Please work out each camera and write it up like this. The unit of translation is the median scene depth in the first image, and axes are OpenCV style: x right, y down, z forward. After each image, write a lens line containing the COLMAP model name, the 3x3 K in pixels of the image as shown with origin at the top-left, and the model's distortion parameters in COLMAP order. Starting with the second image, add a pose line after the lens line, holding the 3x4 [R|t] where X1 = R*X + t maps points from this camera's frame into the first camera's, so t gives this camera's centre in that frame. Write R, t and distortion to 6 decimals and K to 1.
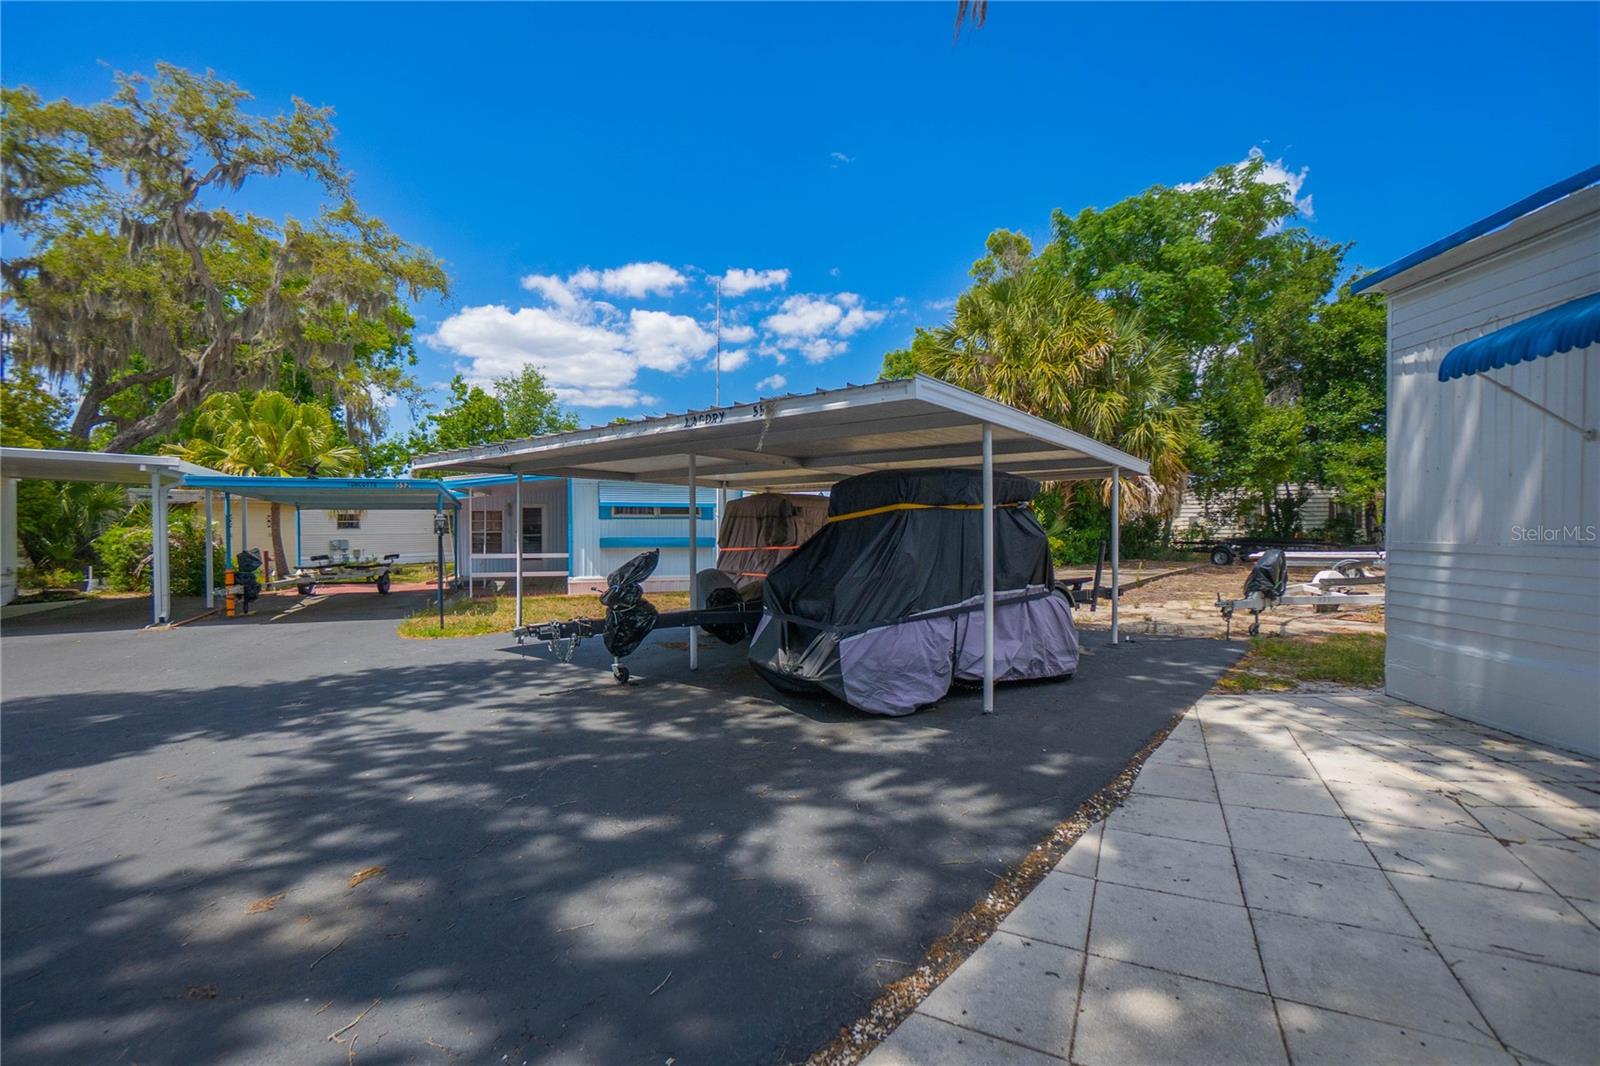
lens RADIAL K [[710.6, 0, 793.8], [0, 710.6, 533.4], [0, 0, 1]] dist [-0.053953, 0.020767]
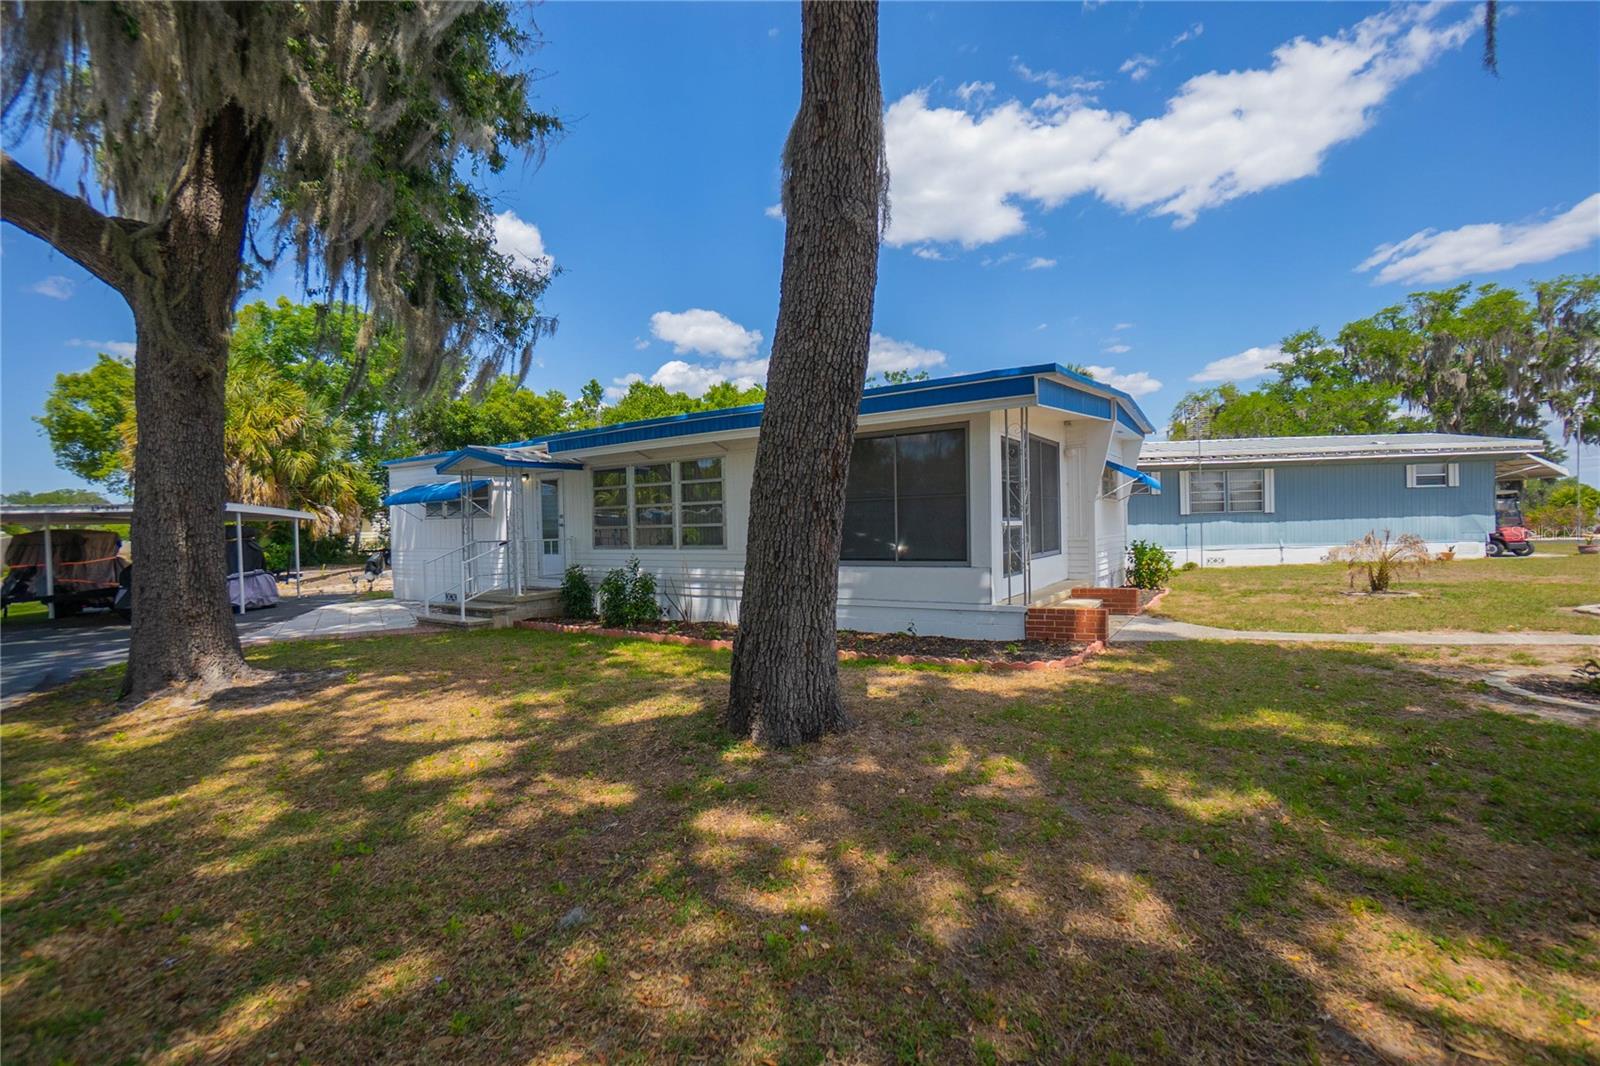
lens RADIAL K [[710.6, 0, 793.8], [0, 710.6, 533.4], [0, 0, 1]] dist [-0.053953, 0.020767]
pose [[0.526653, -0.021189, 0.849816, -0.250907], [0.030520, 0.999516, 0.006007, -0.005984], [-0.849532, 0.022772, 0.527045, -0.645273]]
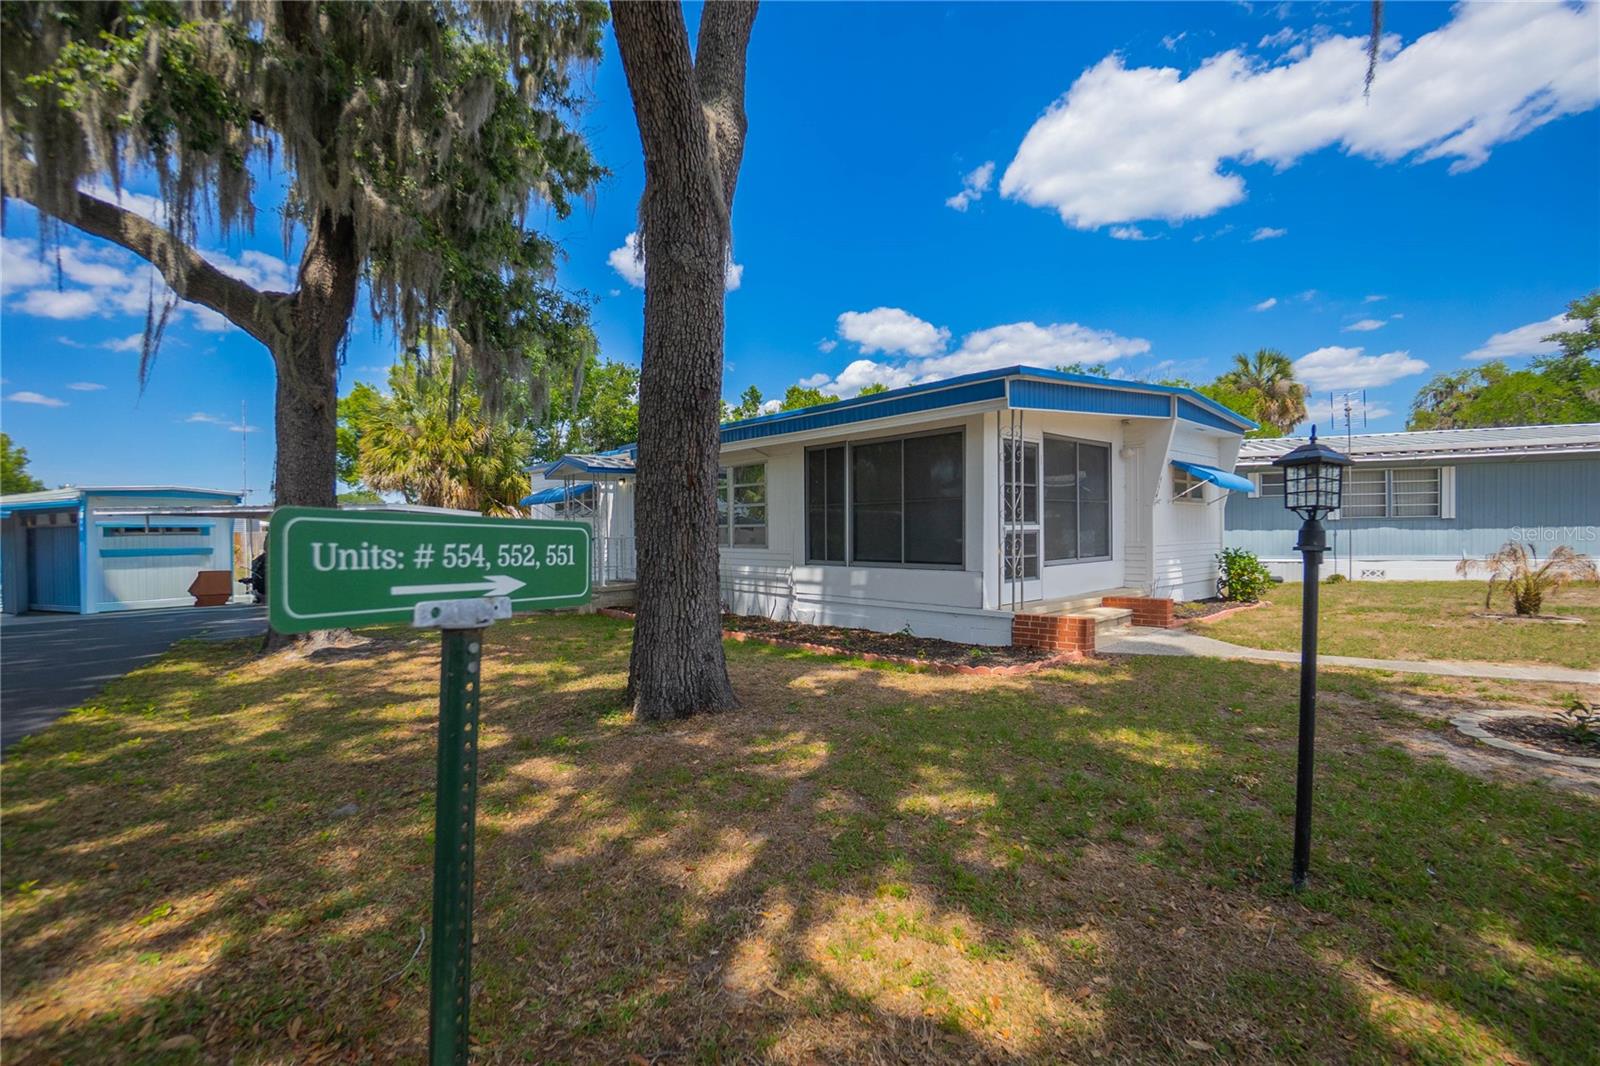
lens RADIAL K [[712.9, 0, 790.1], [0, 712.9, 537.1], [0, 0, 1]] dist [-0.055111, 0.022423]
pose [[0.731697, -0.016196, 0.681438, -0.193576], [0.017441, 0.999835, 0.005036, -0.003913], [-0.681407, 0.008200, 0.731859, -0.765756]]
